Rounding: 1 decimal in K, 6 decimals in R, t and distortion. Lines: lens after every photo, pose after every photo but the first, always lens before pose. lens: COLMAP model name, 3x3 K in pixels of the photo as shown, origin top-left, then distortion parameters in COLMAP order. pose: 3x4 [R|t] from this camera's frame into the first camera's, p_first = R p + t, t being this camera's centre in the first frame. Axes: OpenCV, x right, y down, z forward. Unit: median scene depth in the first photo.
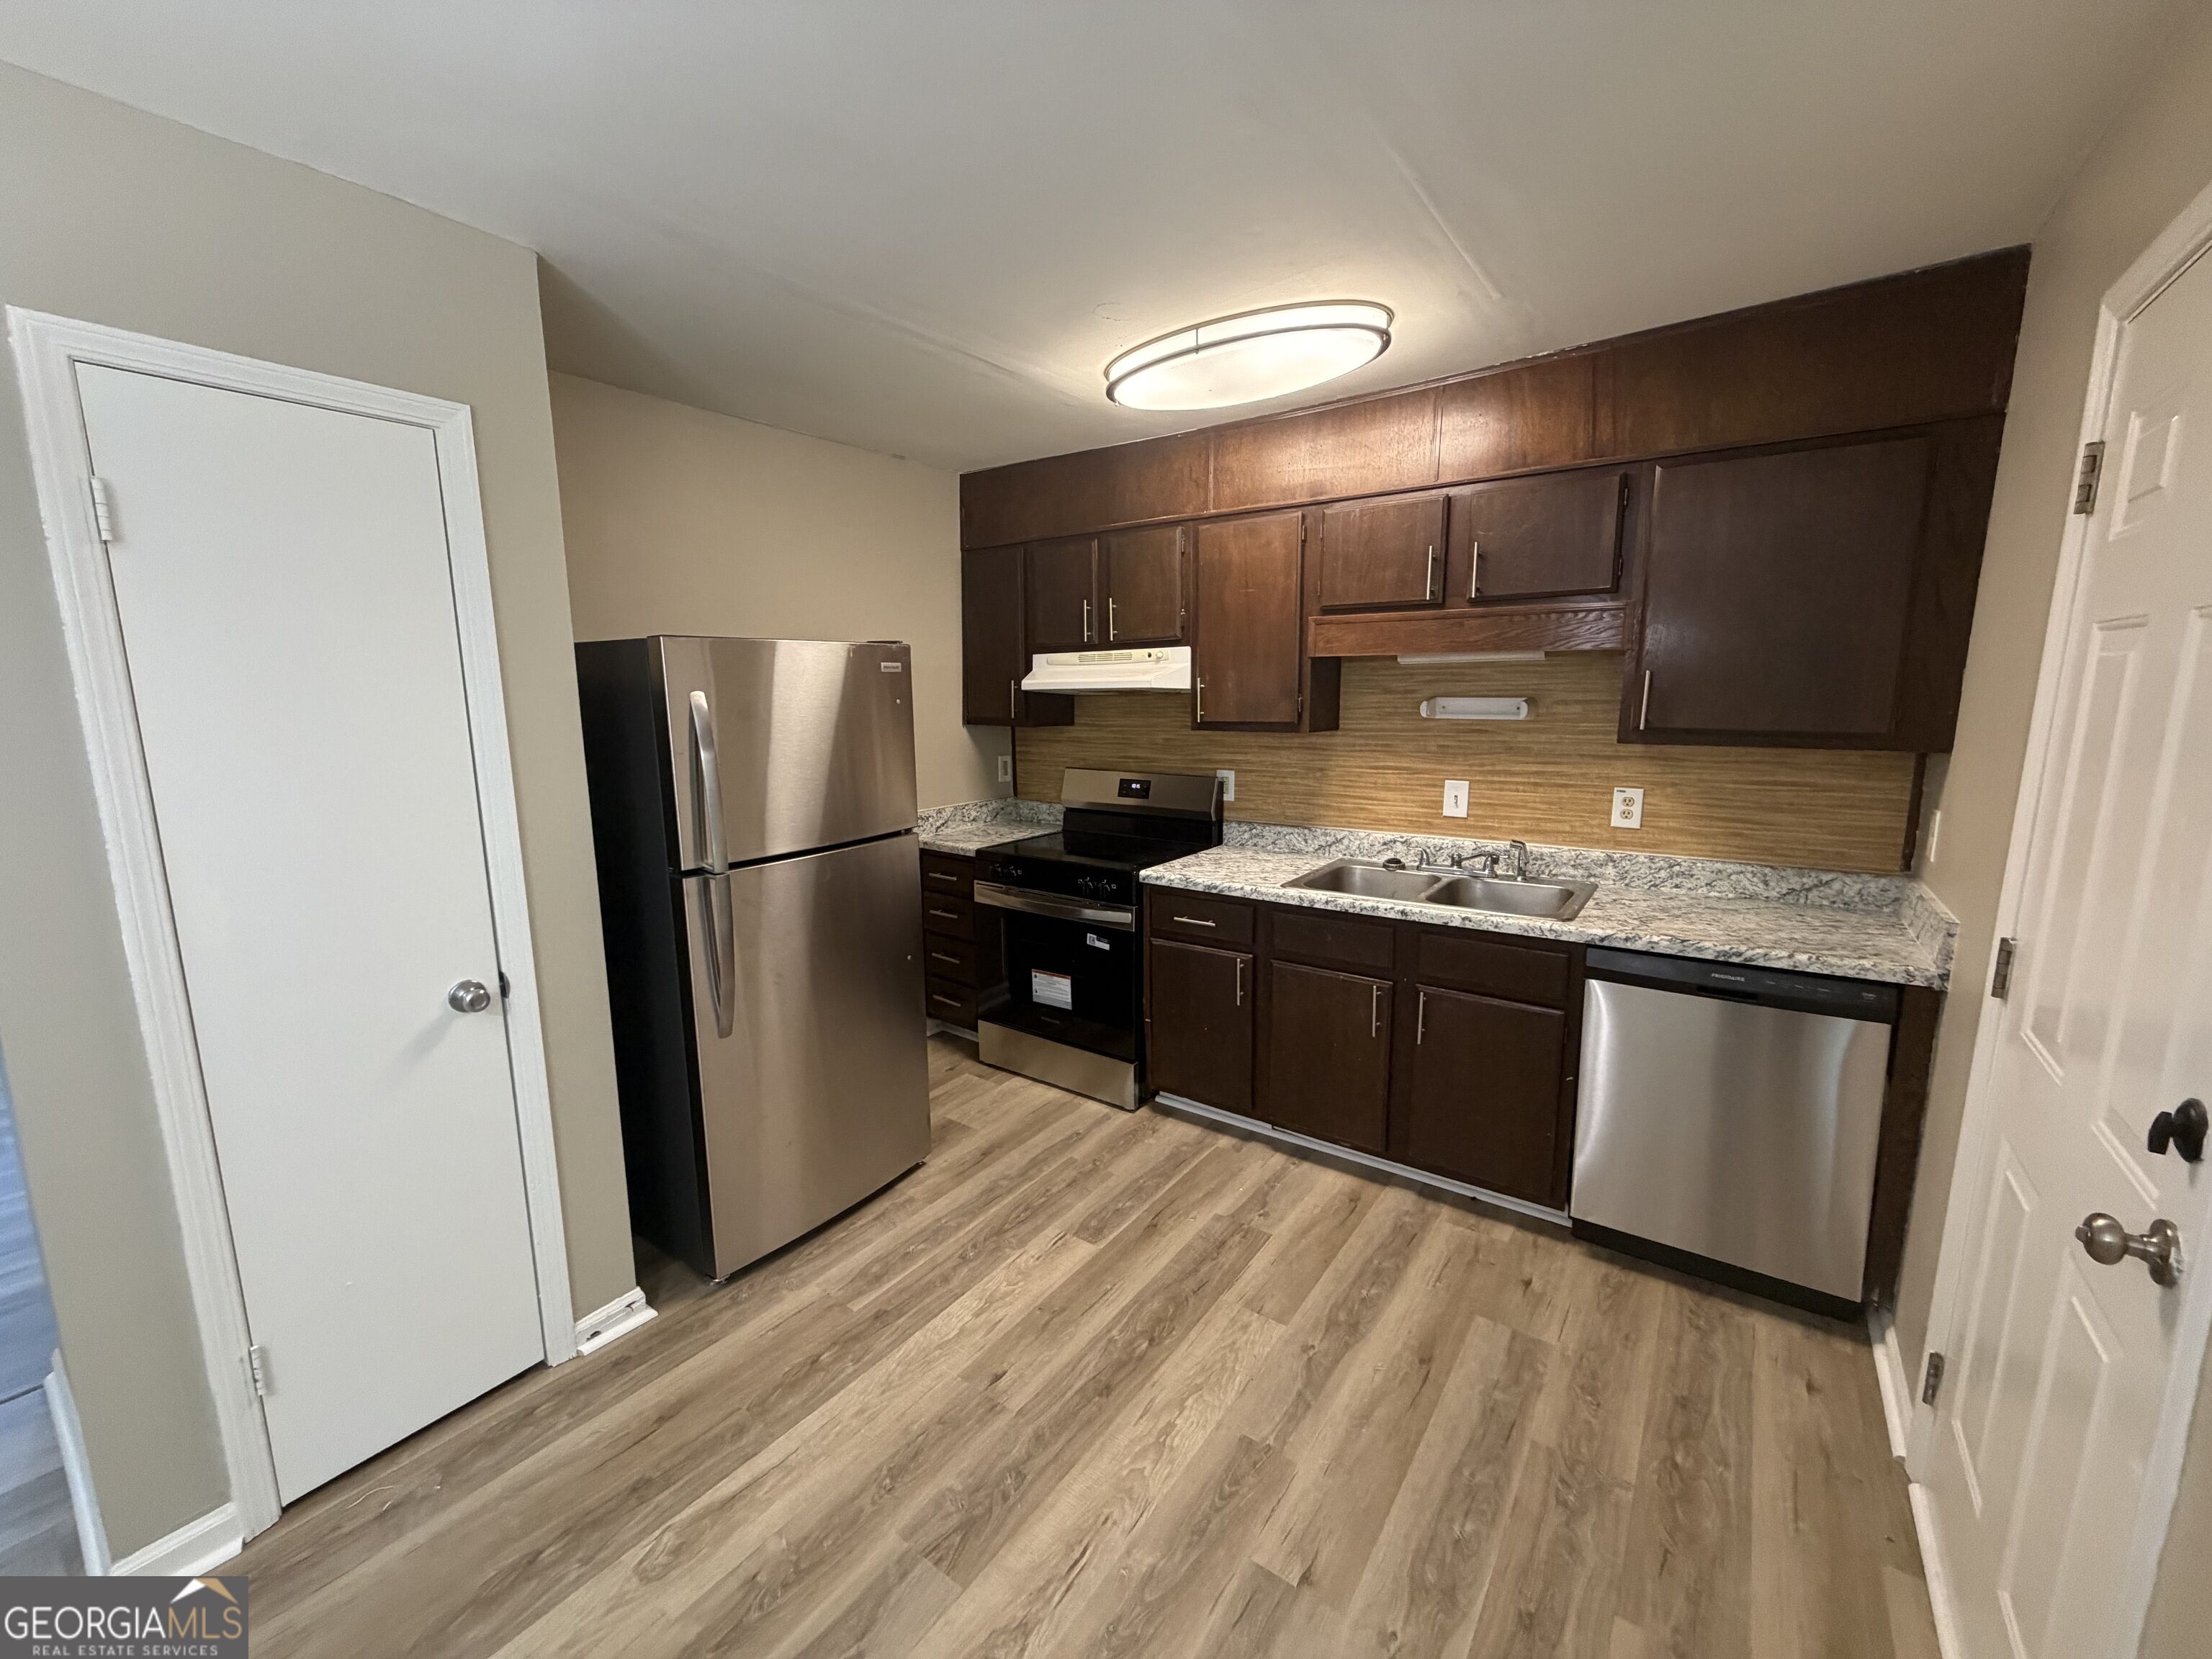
lens RADIAL K [[877.3, 0, 1096.5], [0, 877.3, 828.3], [0, 0, 1]] dist [0.000421, 0.000133]
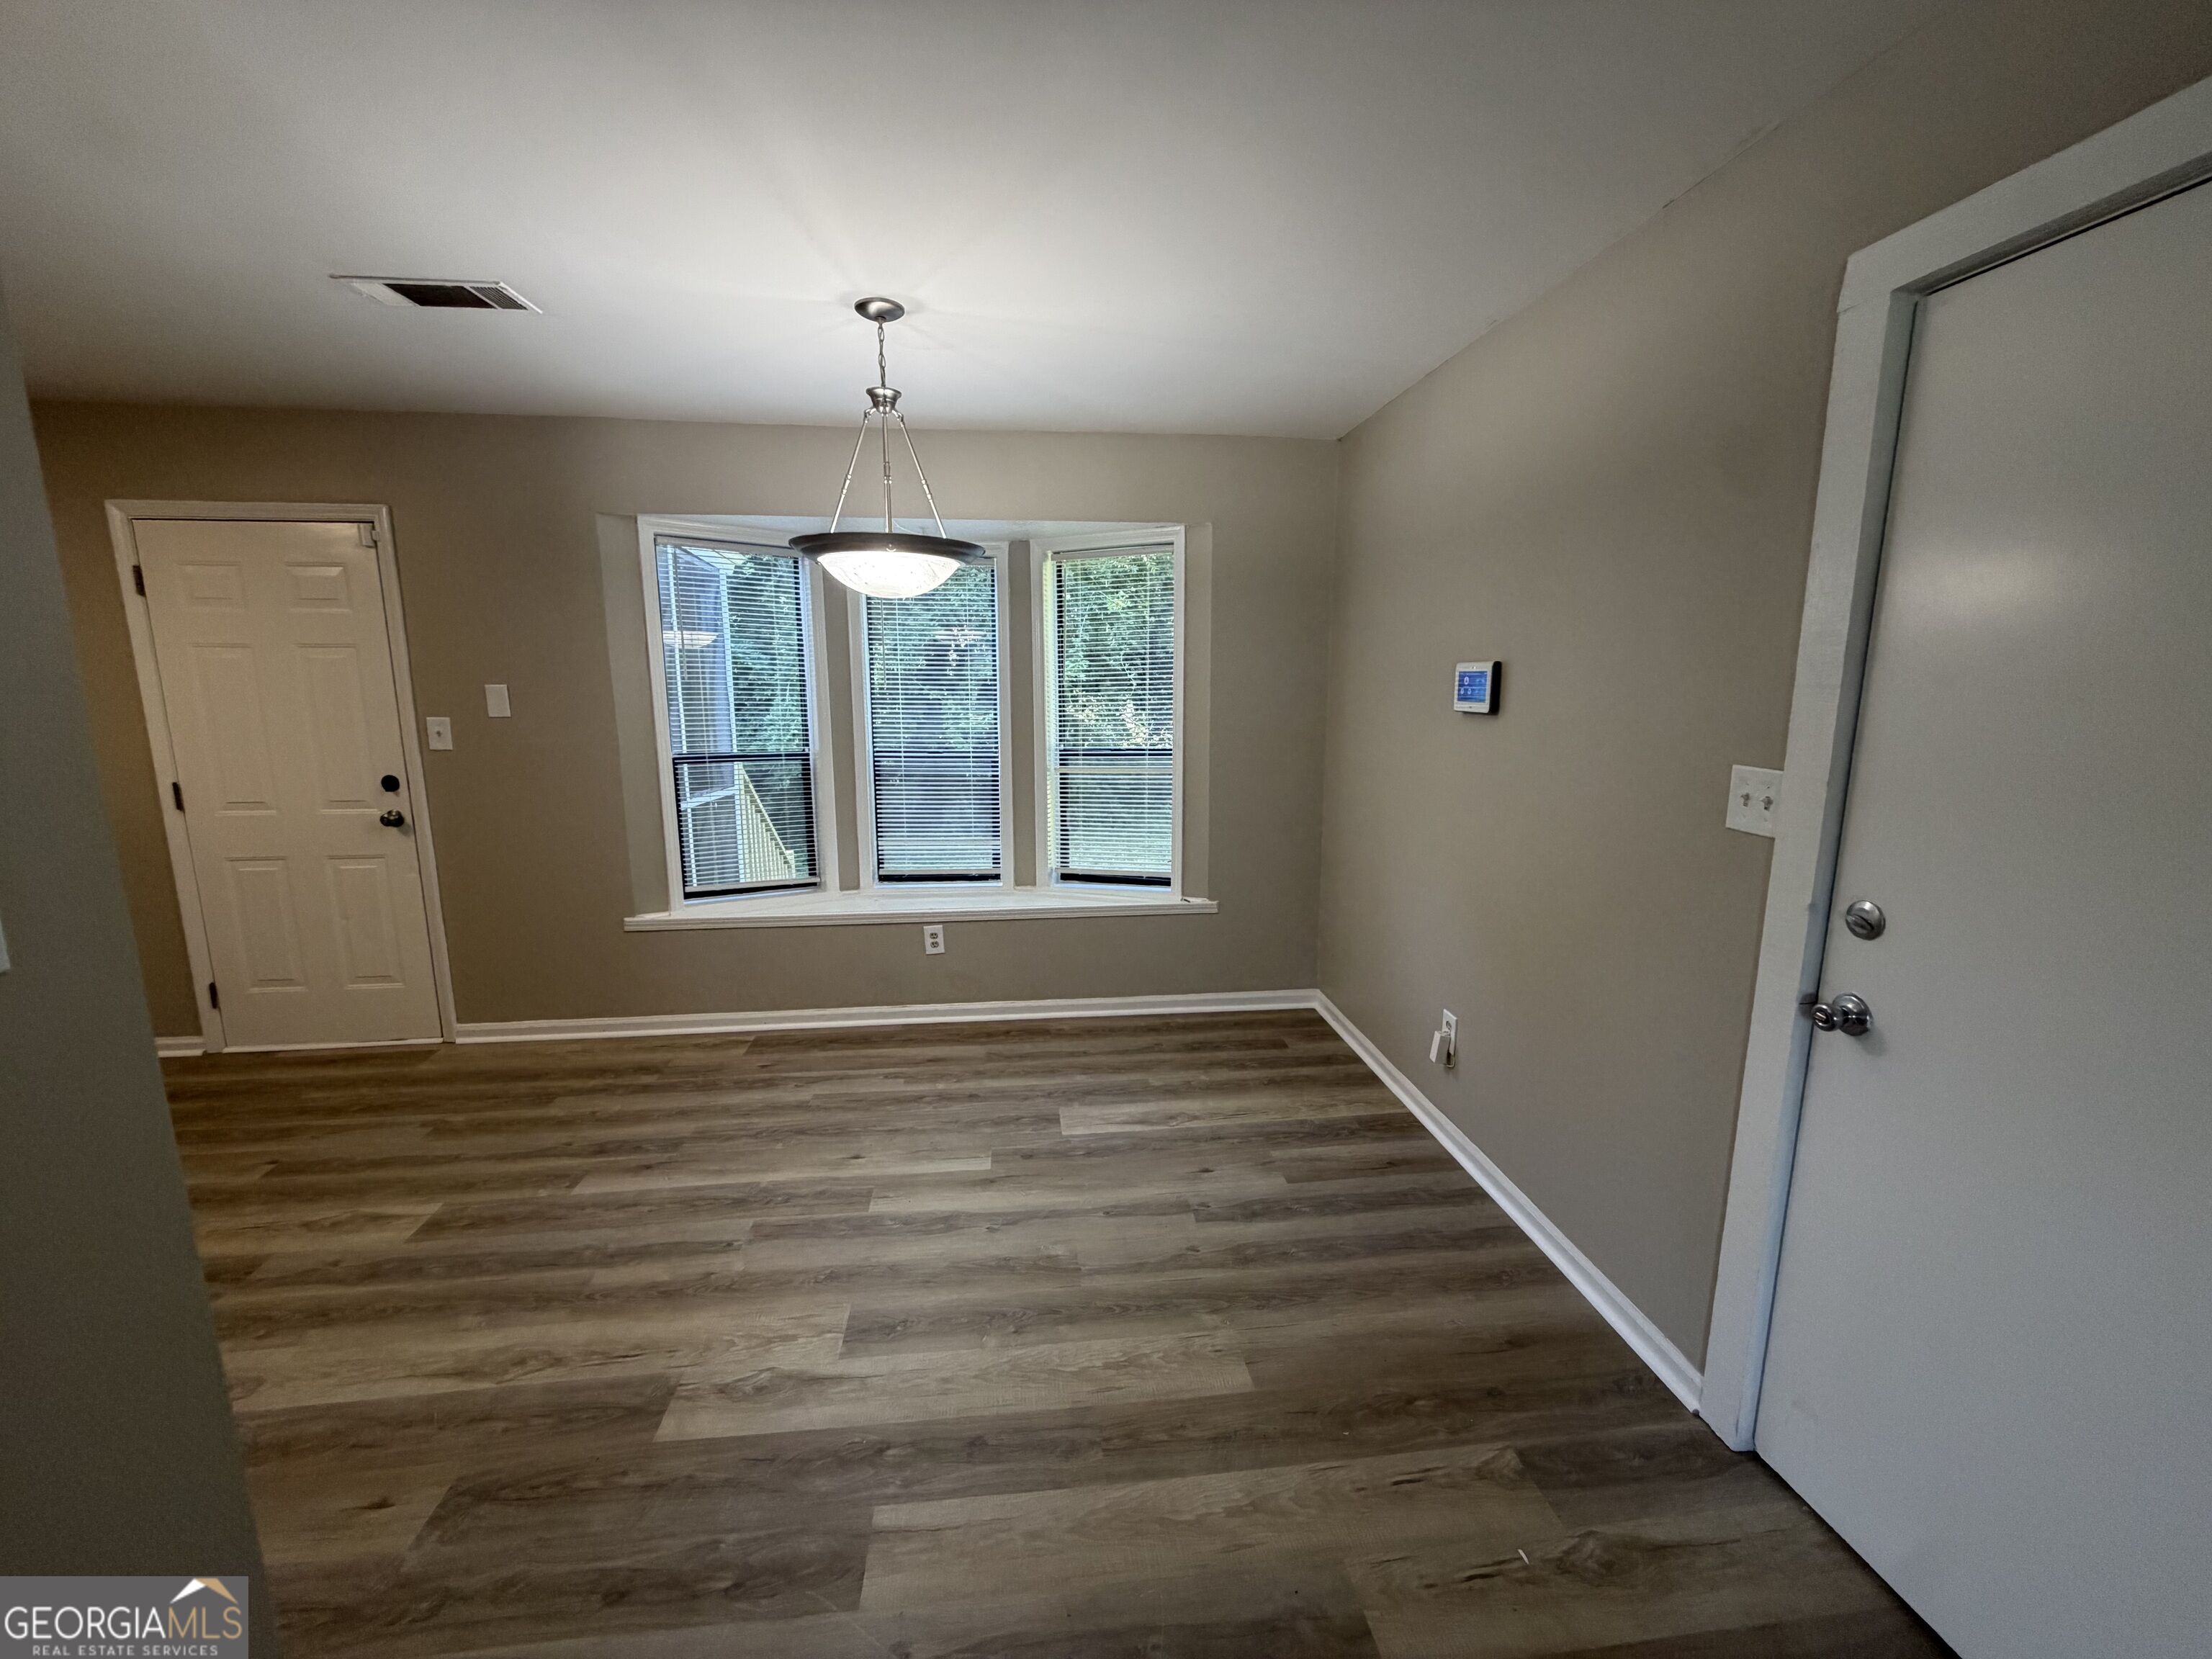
lens RADIAL K [[878.5, 0, 1098.9], [0, 878.5, 827.6], [0, 0, 1]] dist [-0.005627, 0.000038]
pose [[-0.676398, -0.116500, 0.727265, -1.241067], [0.128058, 0.953771, 0.271885, -0.039582], [-0.725319, 0.277035, -0.630210, 0.420409]]
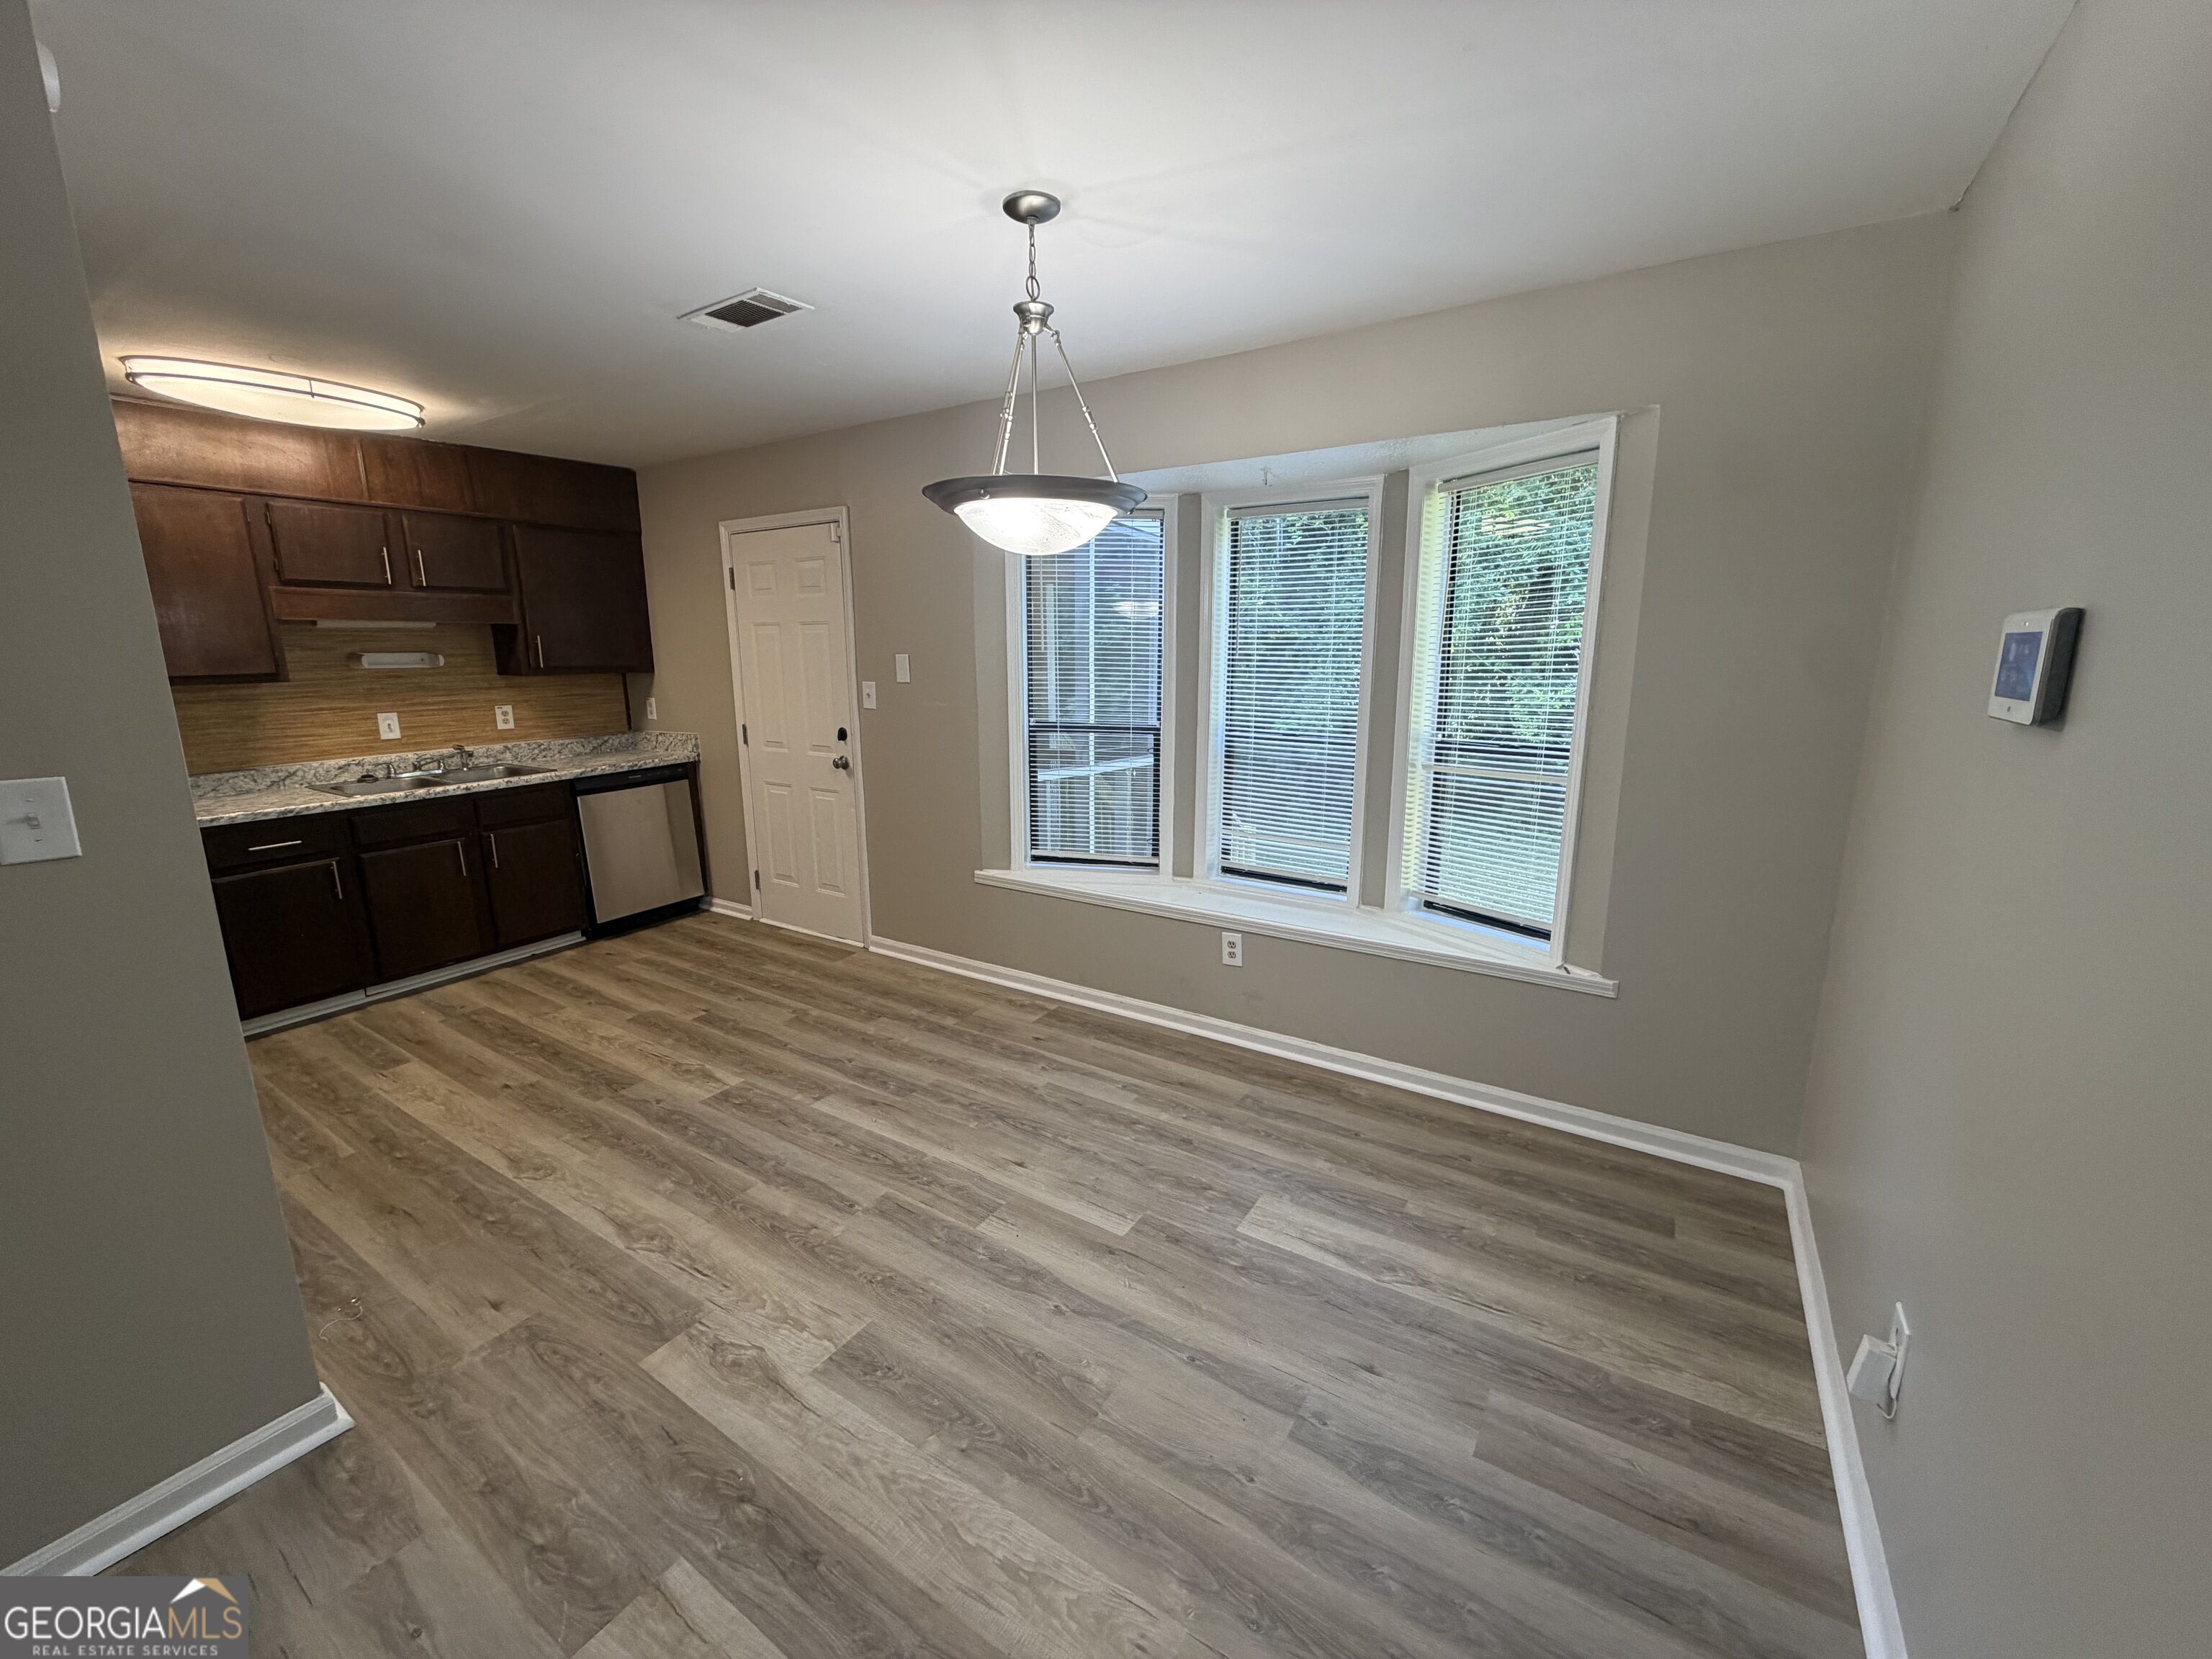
lens RADIAL K [[877.3, 0, 1096.5], [0, 877.3, 828.3], [0, 0, 1]] dist [0.000421, 0.000133]
pose [[-0.054976, -0.193136, 0.979631, -1.221765], [0.169891, 0.964999, 0.199786, 0.041028], [-0.983928, 0.177413, -0.020240, -0.057329]]
